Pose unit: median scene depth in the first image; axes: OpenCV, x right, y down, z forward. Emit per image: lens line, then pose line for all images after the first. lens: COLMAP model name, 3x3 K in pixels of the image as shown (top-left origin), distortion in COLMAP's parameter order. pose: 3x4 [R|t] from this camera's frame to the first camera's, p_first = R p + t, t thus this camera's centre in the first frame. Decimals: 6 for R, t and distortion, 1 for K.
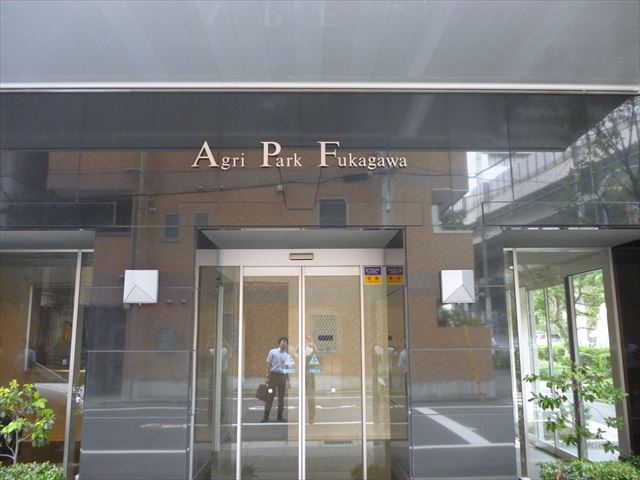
lens RADIAL K [[559.2, 0, 320.0], [0, 559.2, 240.0], [0, 0, 1]] dist [-0.007239, -0.000573]
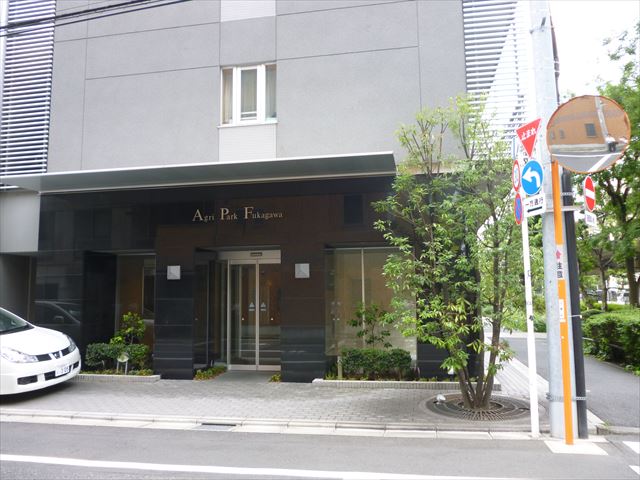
lens RADIAL K [[559.2, 0, 320.0], [0, 559.2, 240.0], [0, 0, 1]] dist [-0.007239, -0.000573]
pose [[0.978124, -0.026949, -0.206269, 0.658600], [0.040222, 0.997362, 0.060425, -0.146082], [0.204096, -0.067400, 0.976628, -1.006723]]
